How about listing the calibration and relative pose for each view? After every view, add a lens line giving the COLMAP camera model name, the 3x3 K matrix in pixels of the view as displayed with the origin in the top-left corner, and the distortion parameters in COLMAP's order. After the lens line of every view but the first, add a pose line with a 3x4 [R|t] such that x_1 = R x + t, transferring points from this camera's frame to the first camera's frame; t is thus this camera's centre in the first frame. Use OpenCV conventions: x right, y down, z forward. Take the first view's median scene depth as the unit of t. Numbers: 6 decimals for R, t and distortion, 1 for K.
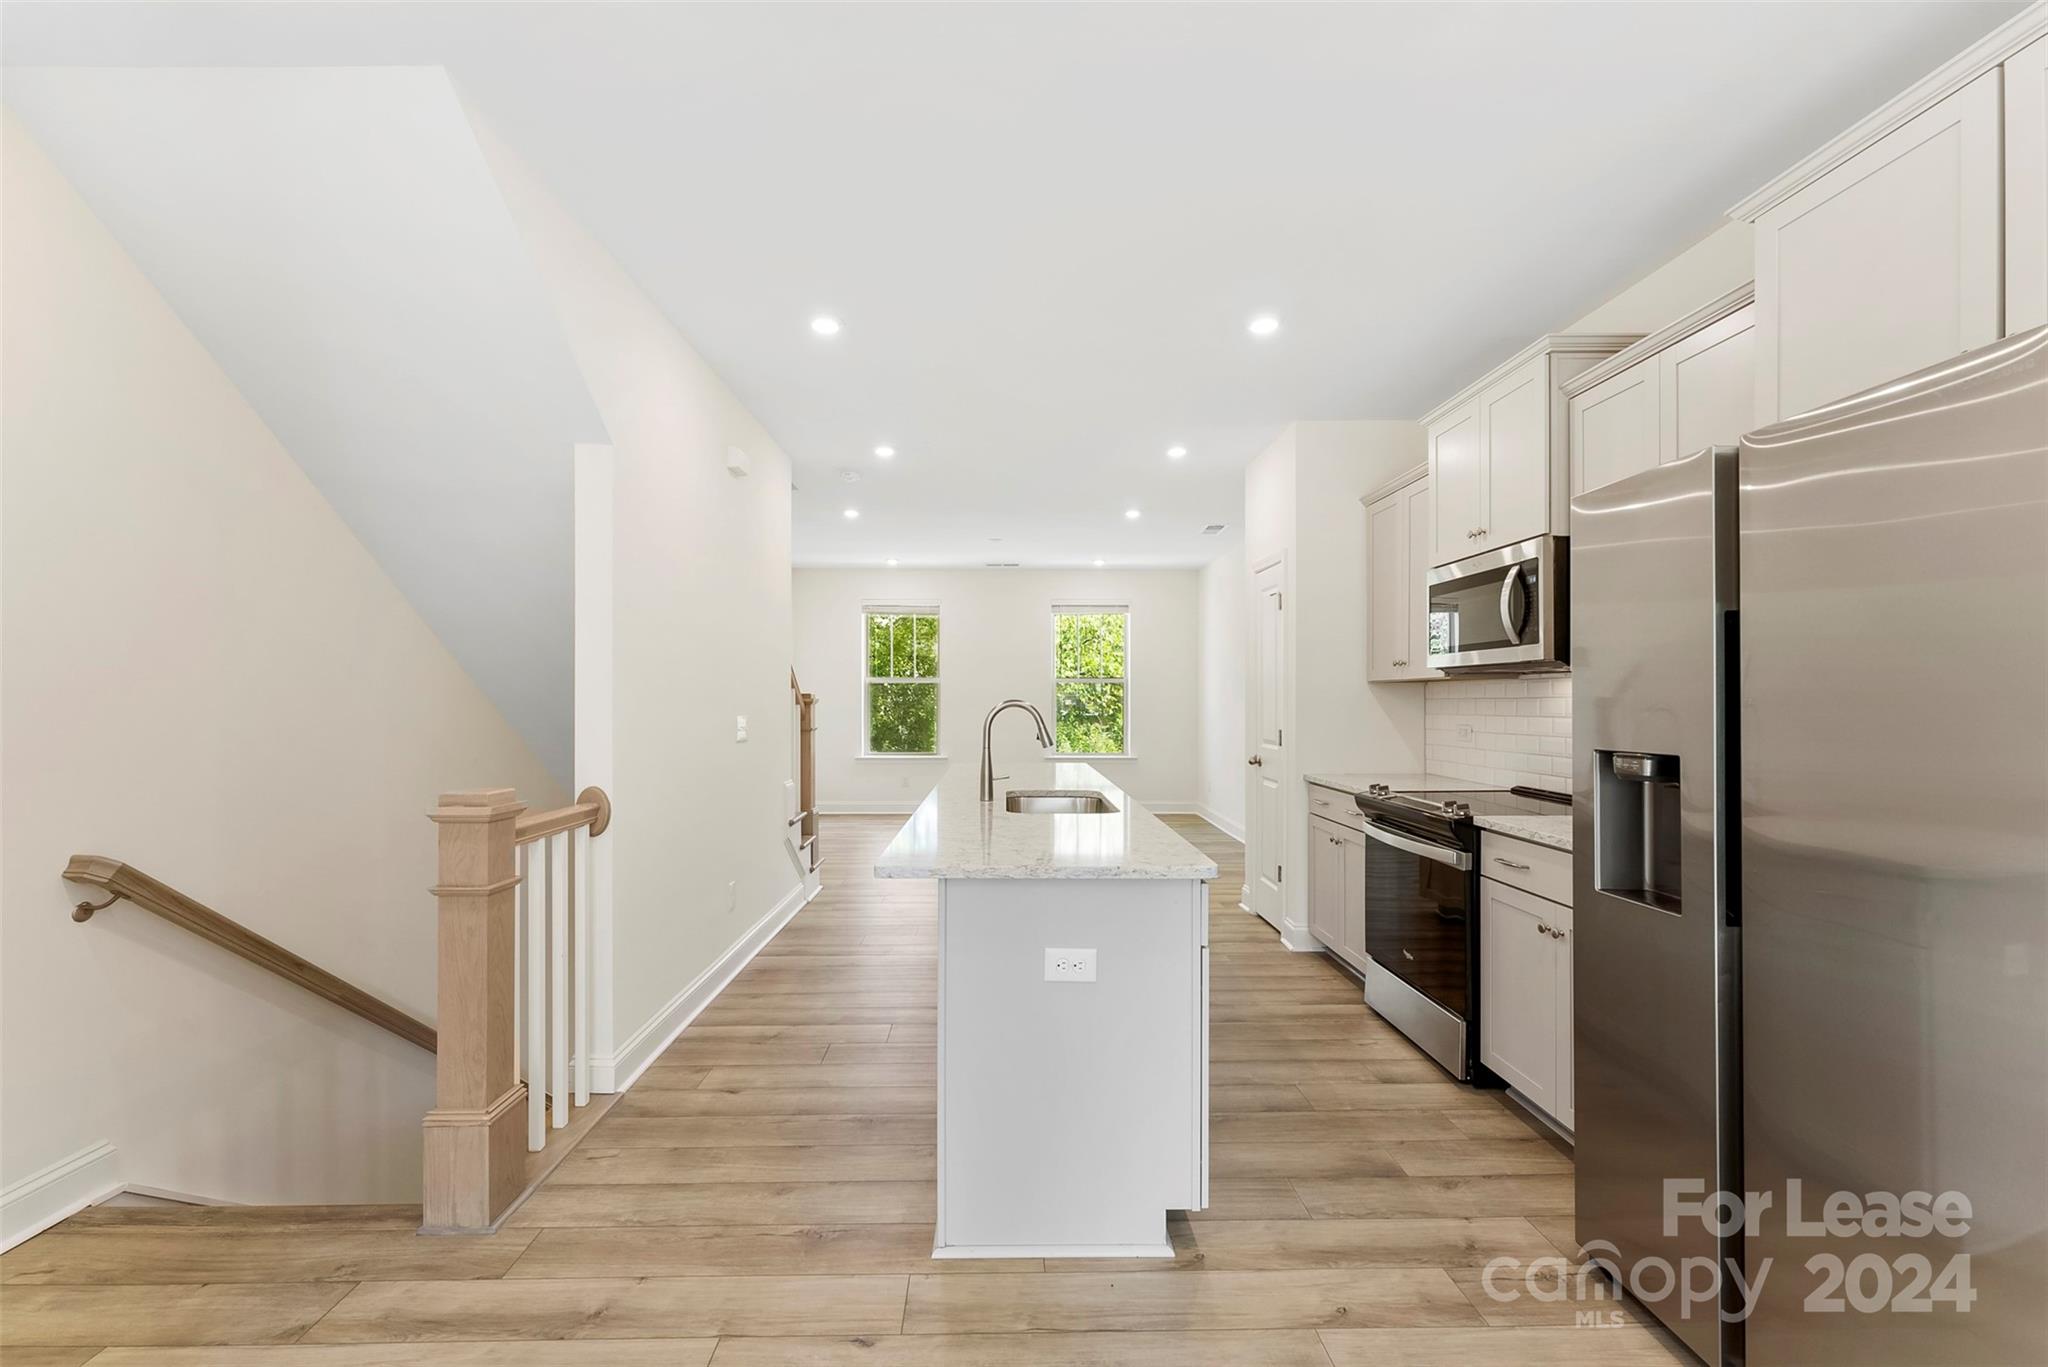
lens RADIAL K [[826.4, 0, 1006.0], [0, 826.4, 700.0], [0, 0, 1]] dist [0.000123, 0.000048]
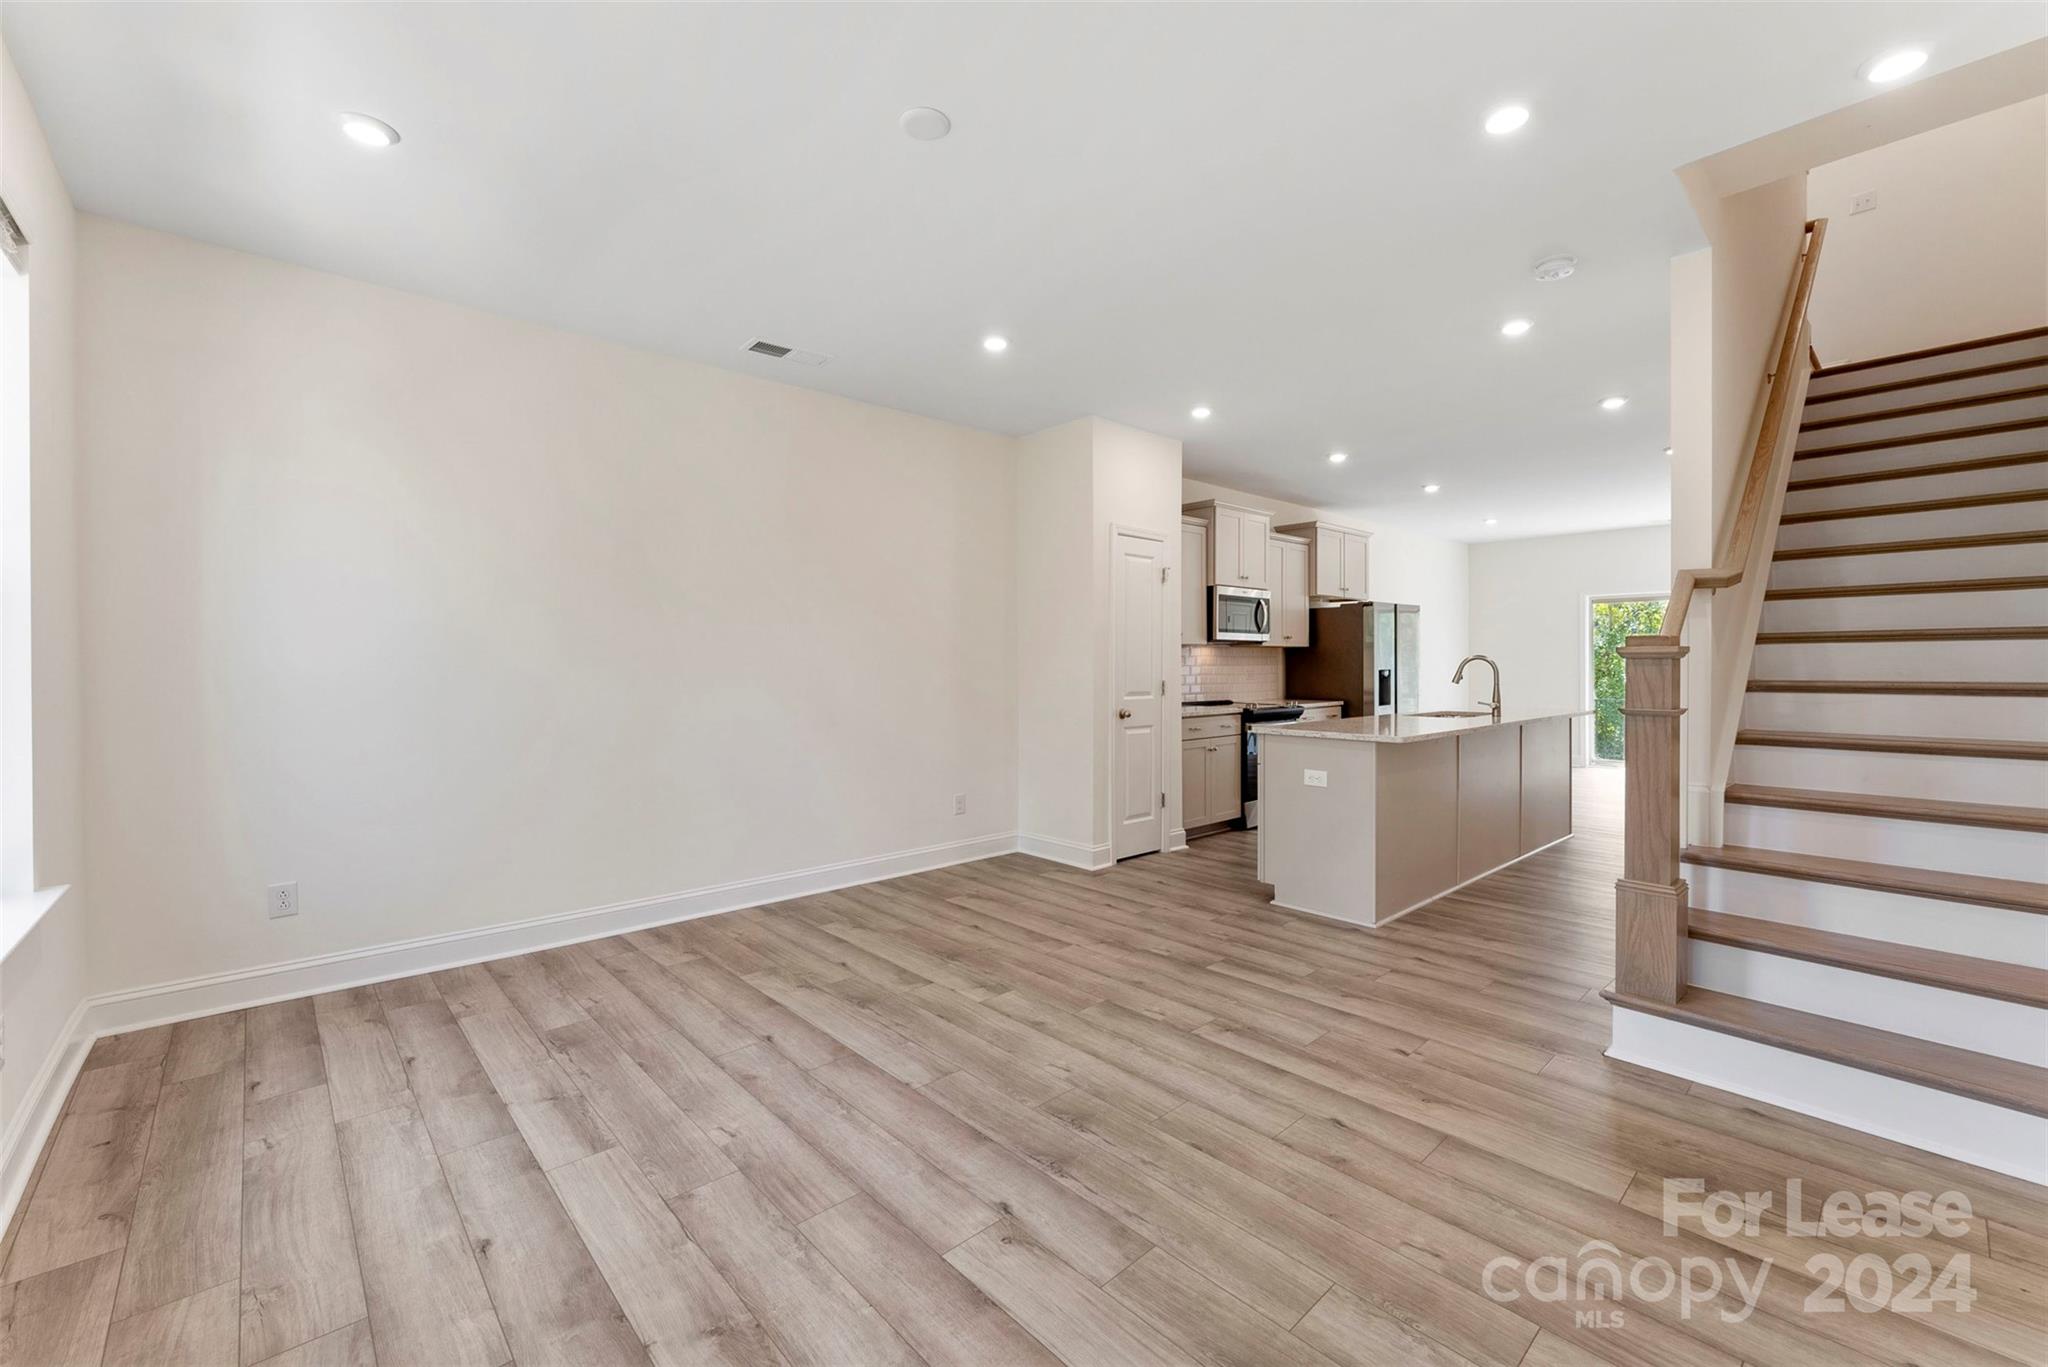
lens RADIAL K [[835.9, 0, 1037.7], [0, 835.9, 668.6], [0, 0, 1]] dist [0.001049, -0.000104]
pose [[-0.673181, -0.004710, 0.739463, -0.705462], [0.001948, 0.999965, 0.008142, 0.012428], [-0.739475, 0.006921, -0.673148, 3.079128]]
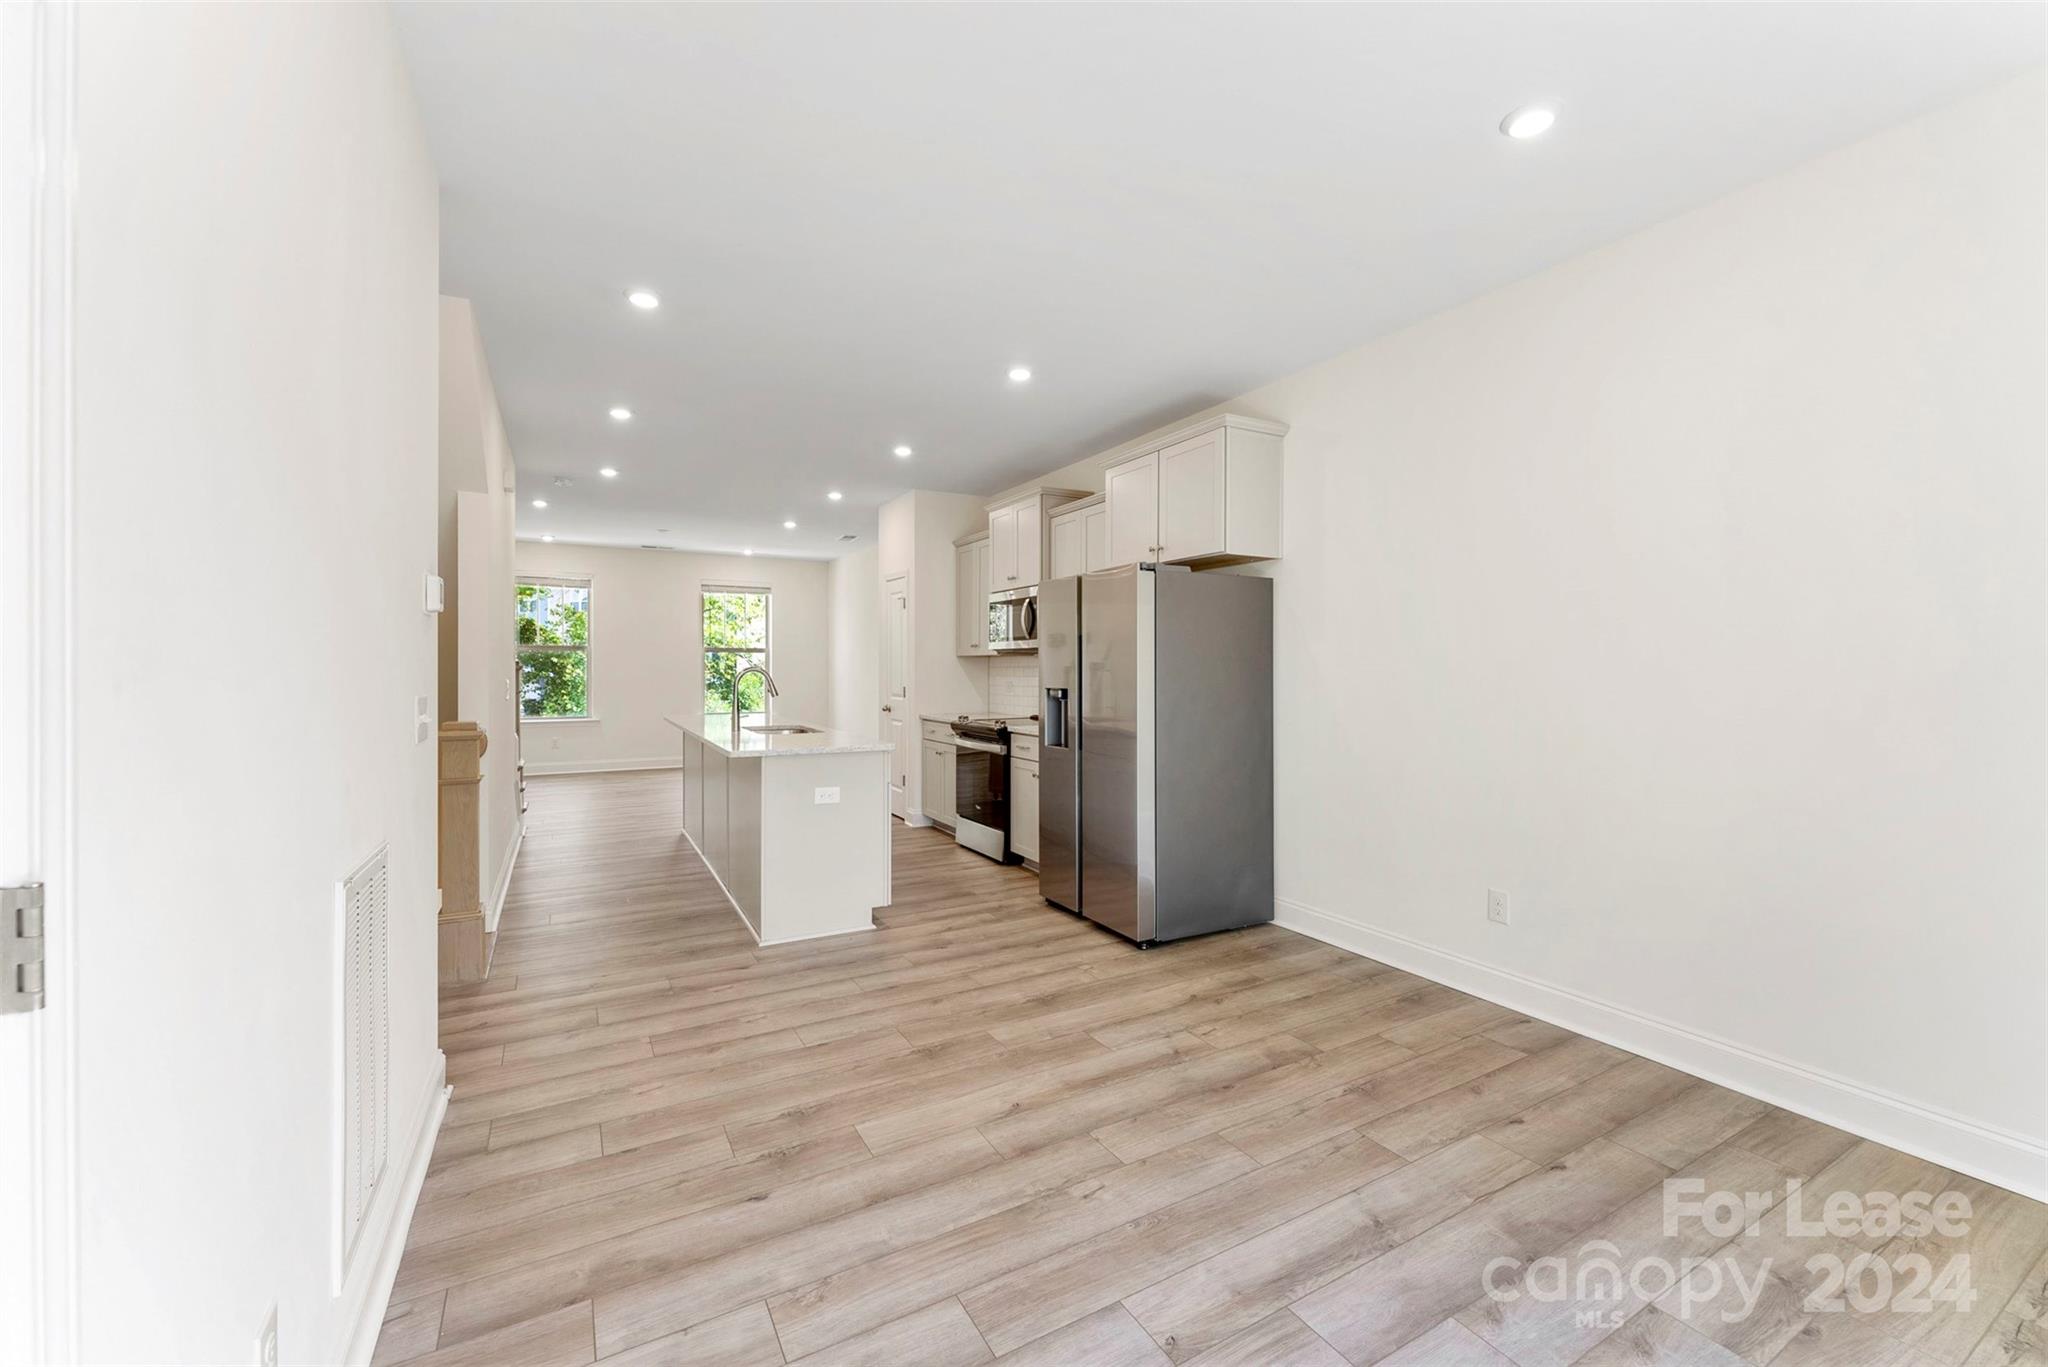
lens RADIAL K [[819.7, 0, 1024.0], [0, 819.7, 683.5], [0, 0, 1]] dist [-0.000746, 0.000017]
pose [[0.877678, -0.007615, 0.479190, -0.317128], [-0.001636, 0.999820, 0.018884, 0.001132], [-0.479248, -0.017357, 0.877508, -0.692418]]
